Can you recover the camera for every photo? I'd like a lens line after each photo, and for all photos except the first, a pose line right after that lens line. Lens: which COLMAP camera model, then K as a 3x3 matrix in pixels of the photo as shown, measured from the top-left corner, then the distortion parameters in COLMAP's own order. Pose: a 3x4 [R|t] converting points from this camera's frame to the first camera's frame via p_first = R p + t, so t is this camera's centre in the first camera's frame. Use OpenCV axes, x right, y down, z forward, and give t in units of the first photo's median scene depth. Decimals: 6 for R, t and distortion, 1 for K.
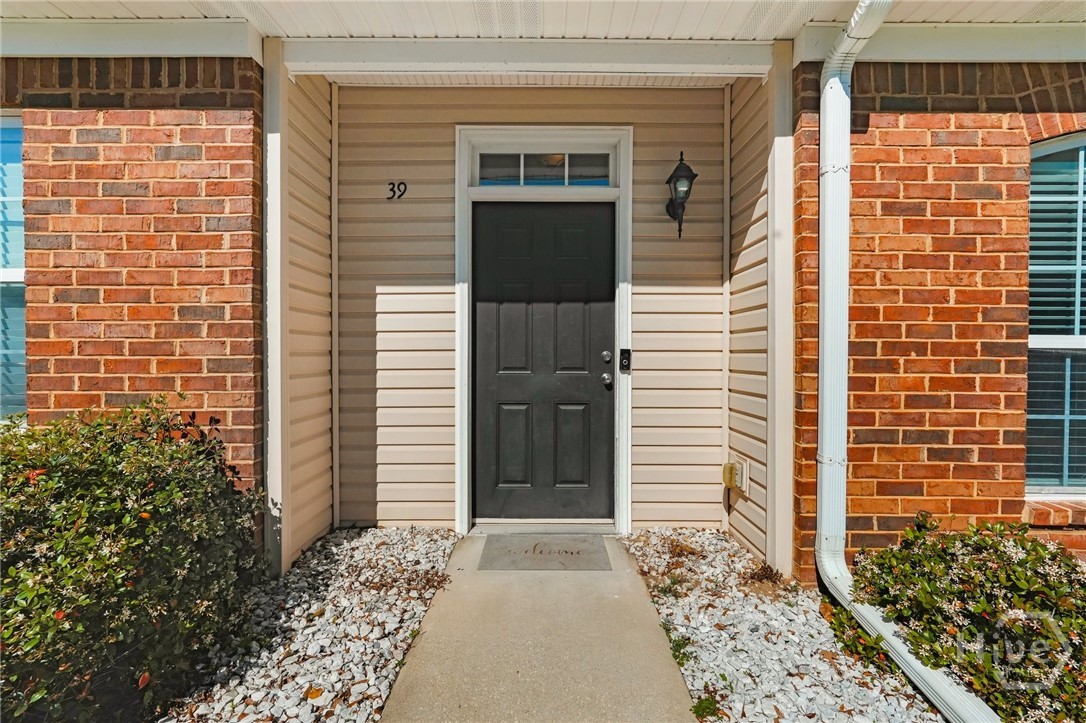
lens RADIAL K [[487.0, 0, 543.0], [0, 487.0, 361.5], [0, 0, 1]] dist [0.000258, 0.000776]
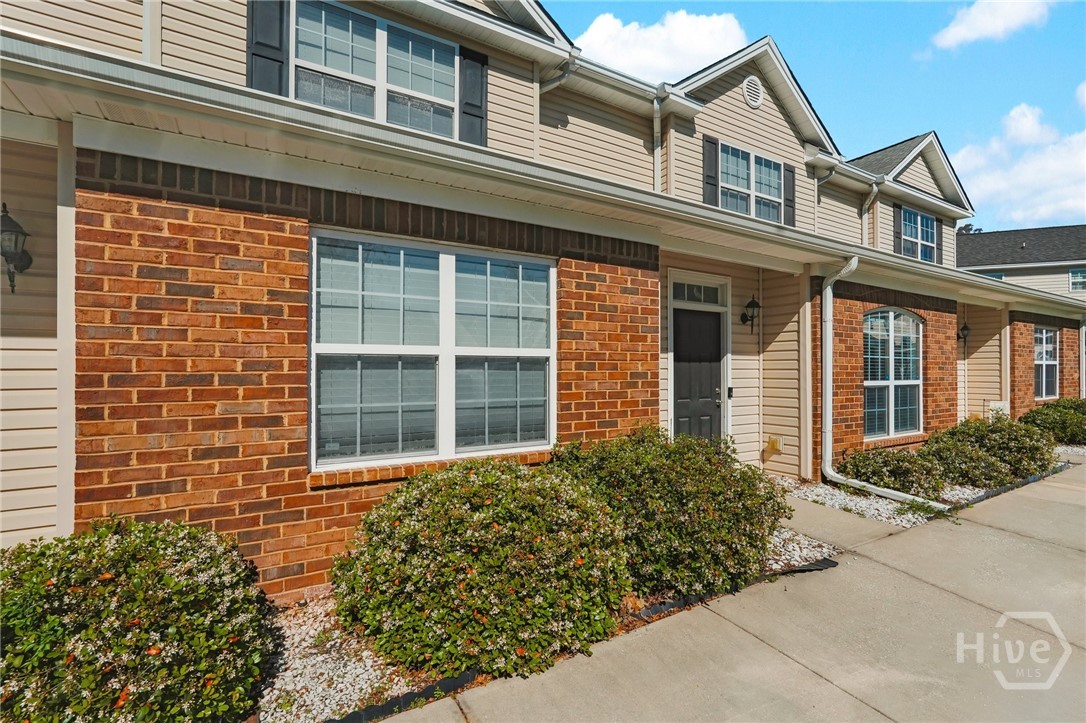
lens RADIAL K [[509.5, 0, 543.0], [0, 509.5, 361.5], [0, 0, 1]] dist [-0.001384, 0.000073]
pose [[0.845163, 0.007935, 0.534450, -2.071883], [0.006177, 0.999678, -0.024610, -0.107268], [-0.534474, 0.024101, 0.844841, -0.475487]]
